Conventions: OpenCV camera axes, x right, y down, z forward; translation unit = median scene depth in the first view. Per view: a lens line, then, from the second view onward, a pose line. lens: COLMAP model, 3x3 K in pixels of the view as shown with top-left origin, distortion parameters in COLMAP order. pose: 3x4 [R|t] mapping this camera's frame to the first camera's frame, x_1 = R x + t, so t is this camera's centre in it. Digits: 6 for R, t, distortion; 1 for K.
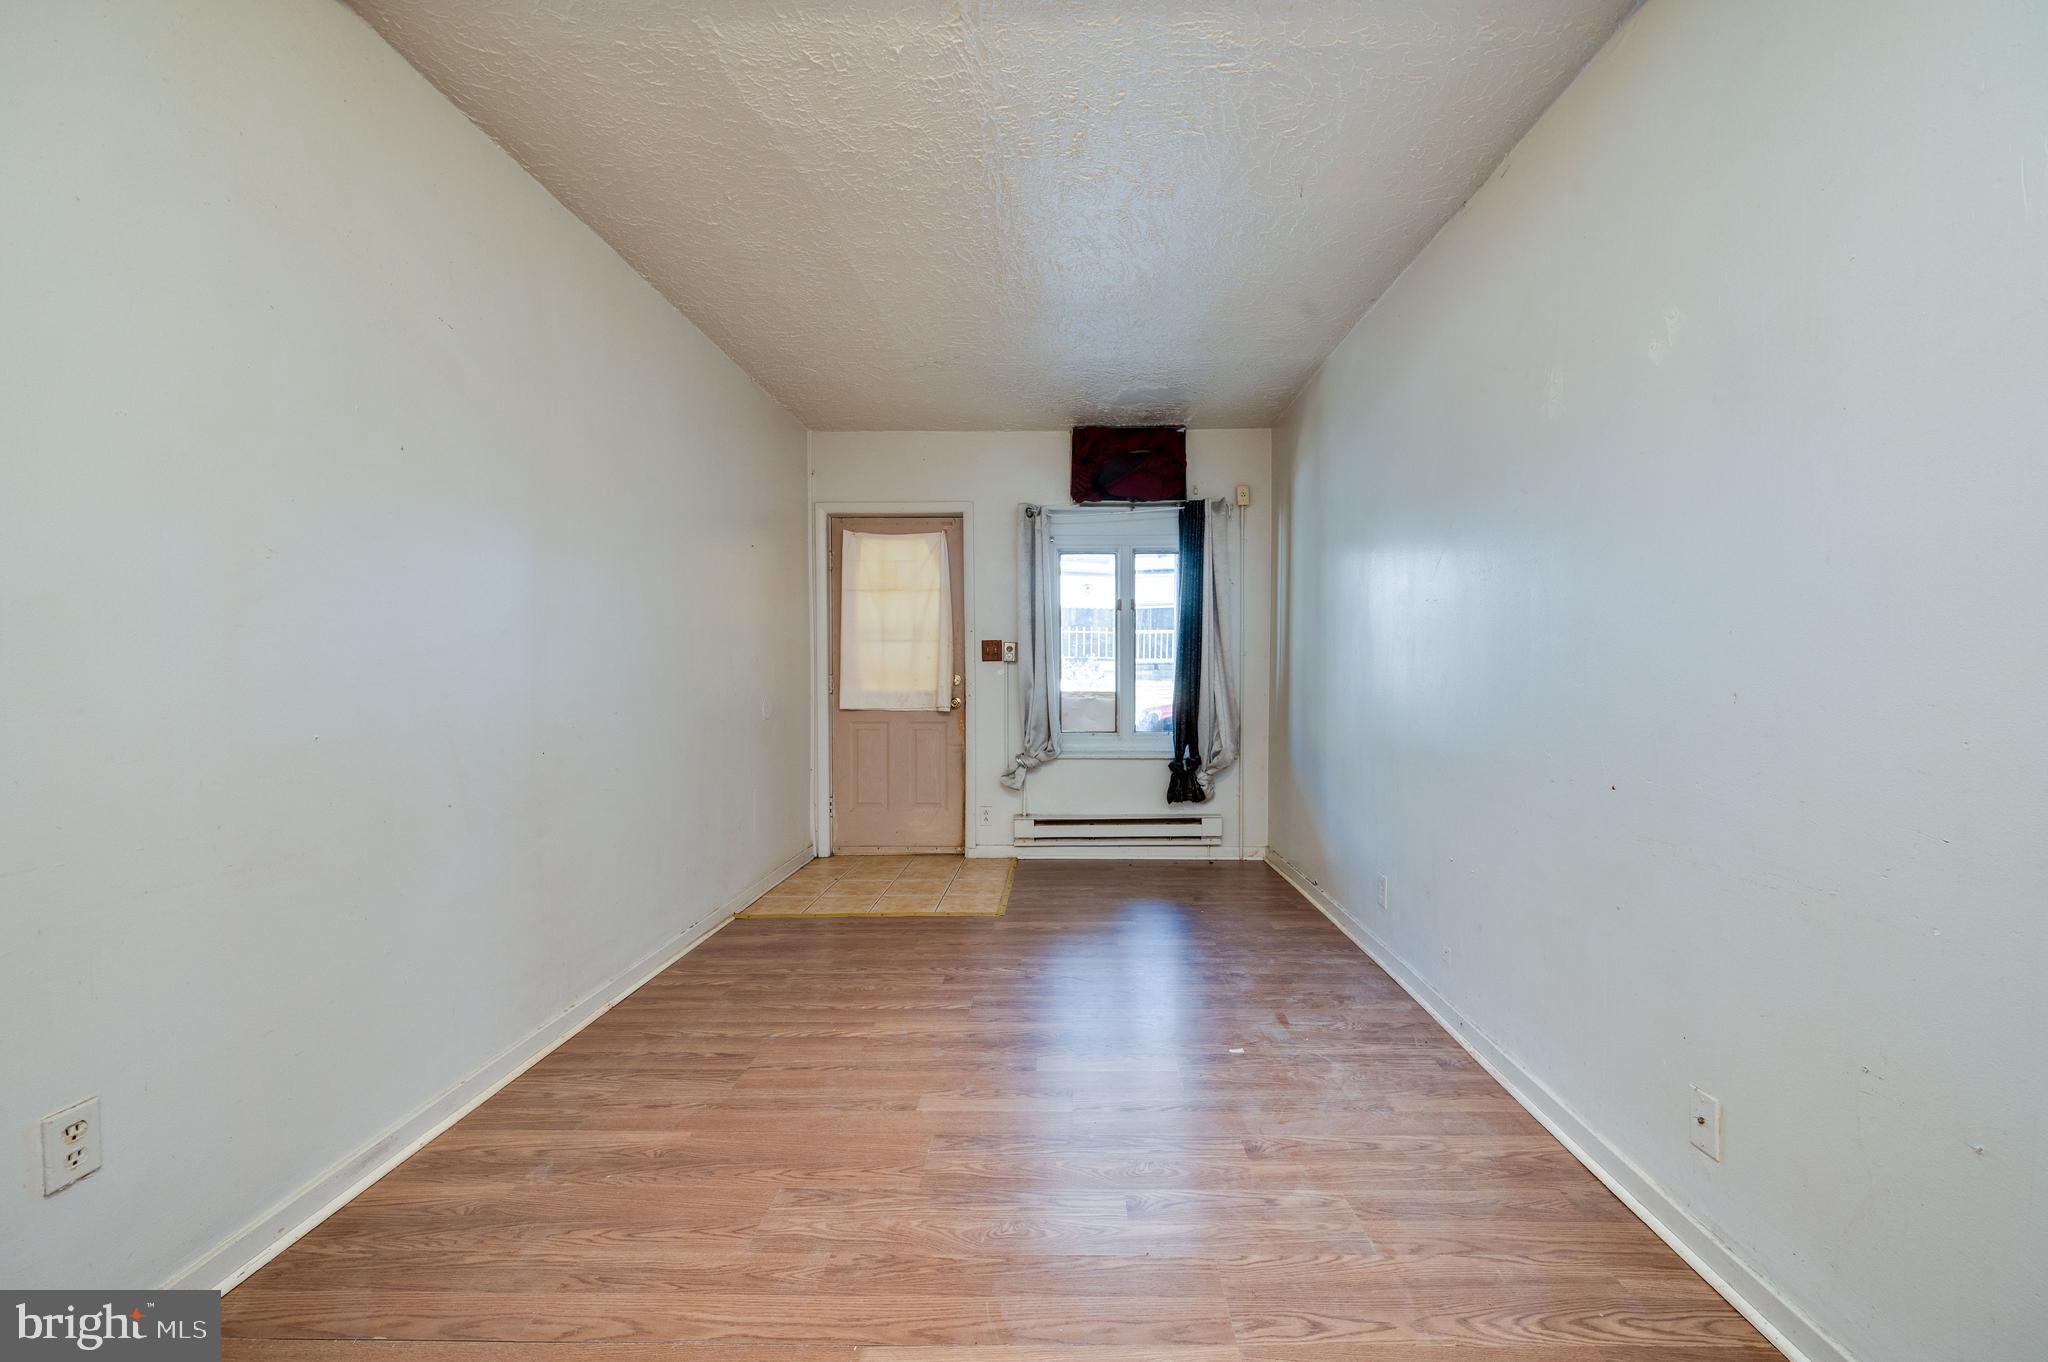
lens RADIAL K [[879.8, 0, 1048.4], [0, 879.8, 689.2], [0, 0, 1]] dist [0.000175, -0.000150]
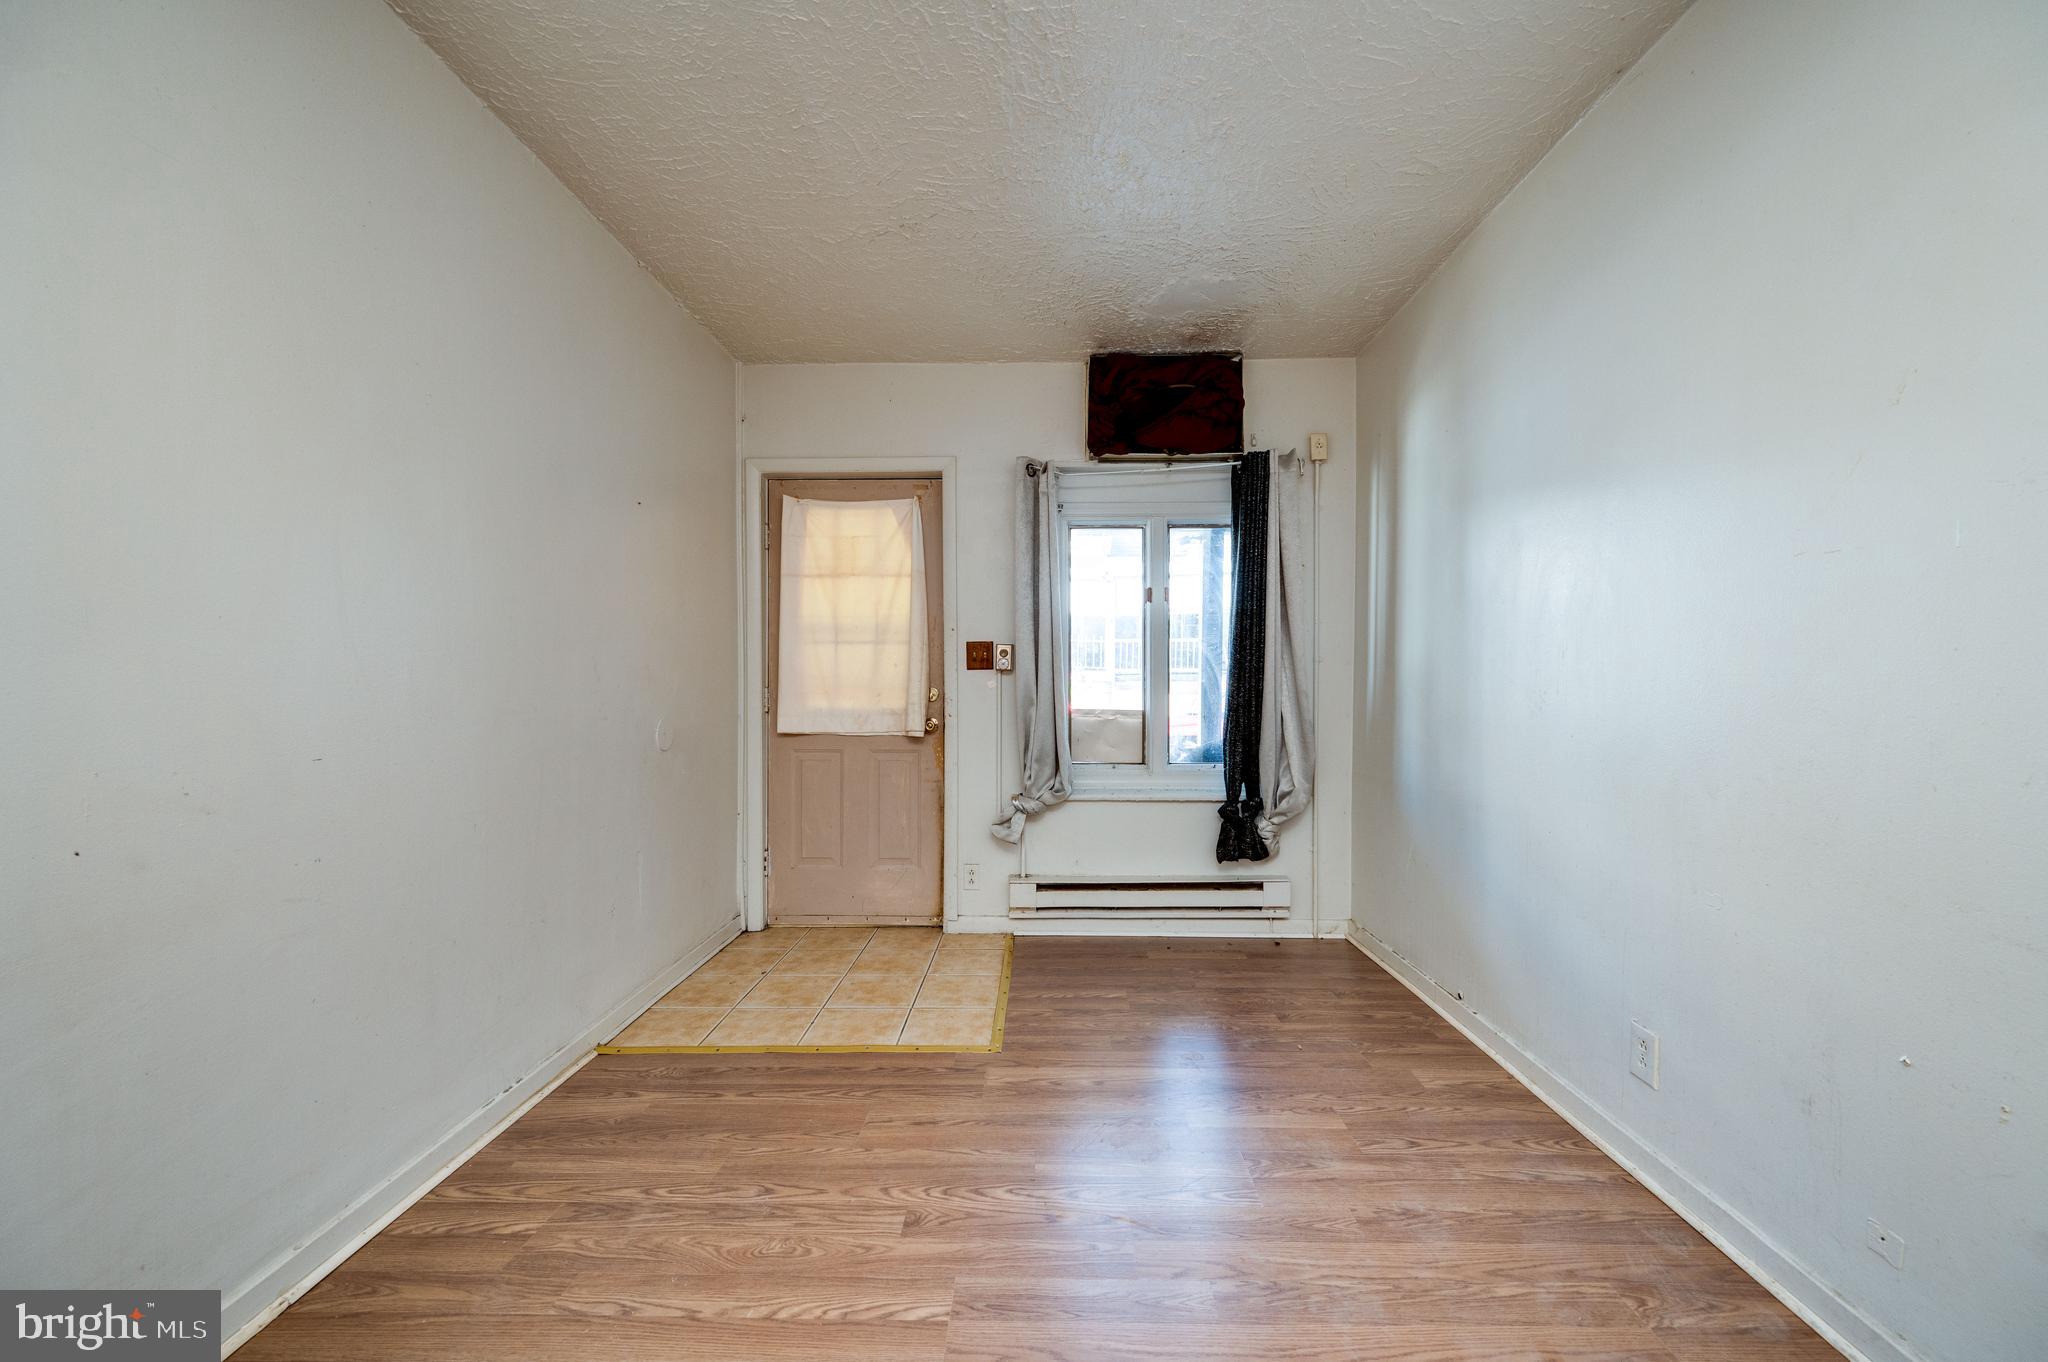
lens RADIAL K [[904.7, 0, 1024.0], [0, 904.7, 681.0], [0, 0, 1]] dist [-0.000539, -0.000352]
pose [[0.999971, 0.001387, -0.007461, -0.021291], [-0.001541, 0.999785, -0.020688, -0.006381], [0.007430, 0.020699, 0.999758, 0.235019]]
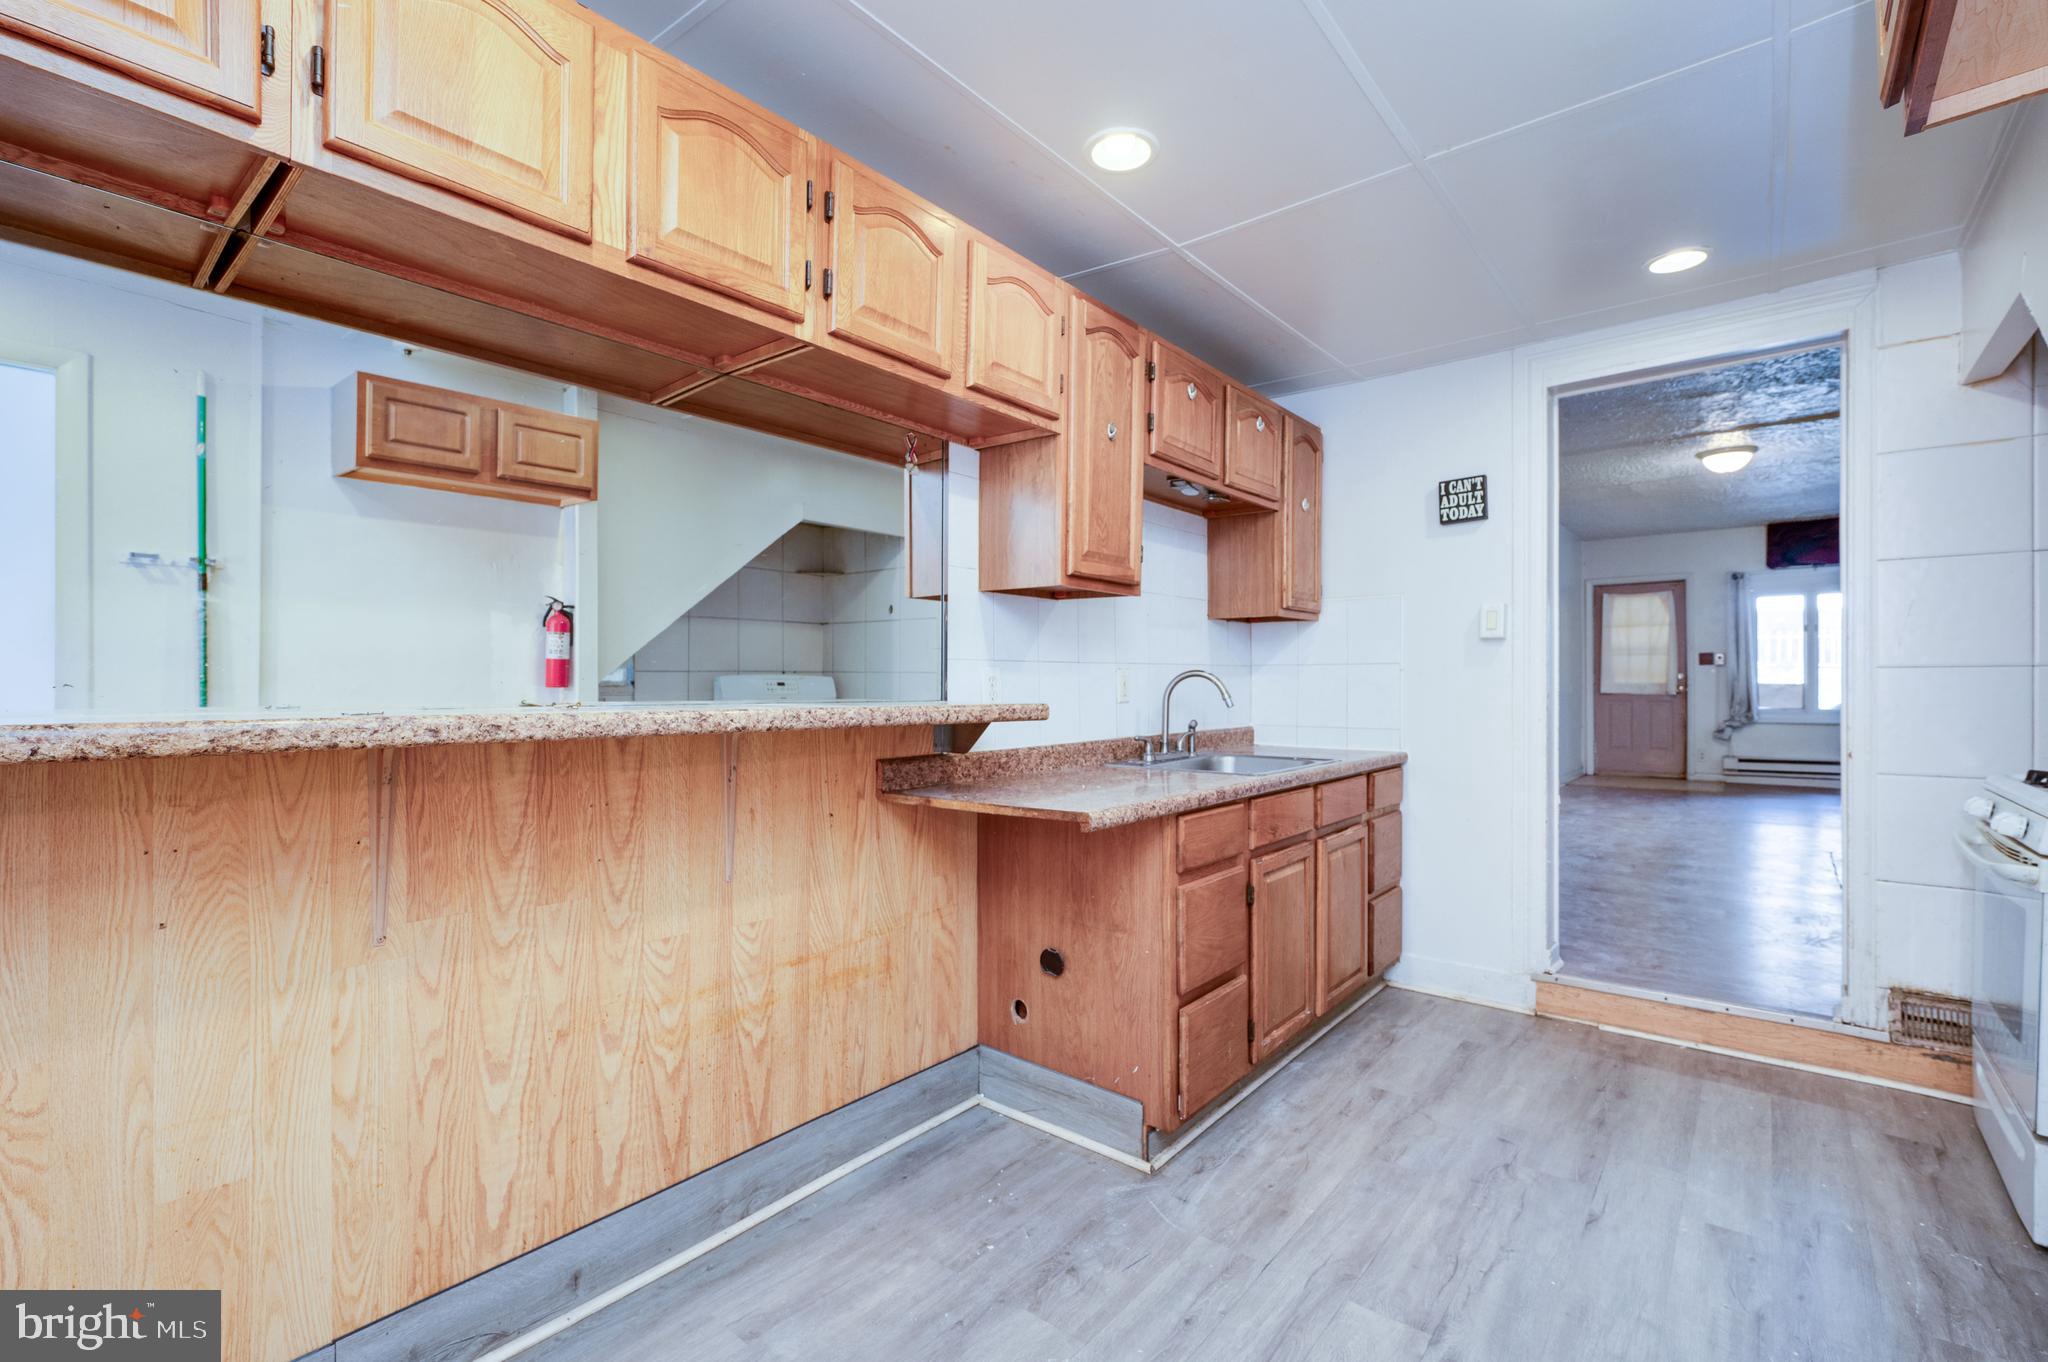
lens RADIAL K [[879.8, 0, 1048.4], [0, 879.8, 689.2], [0, 0, 1]] dist [0.000175, -0.000150]
pose [[0.788932, 0.000483, -0.614481, -0.022787], [-0.010907, 0.999853, -0.013217, 0.052116], [0.614384, 0.017129, 0.788821, -1.142156]]
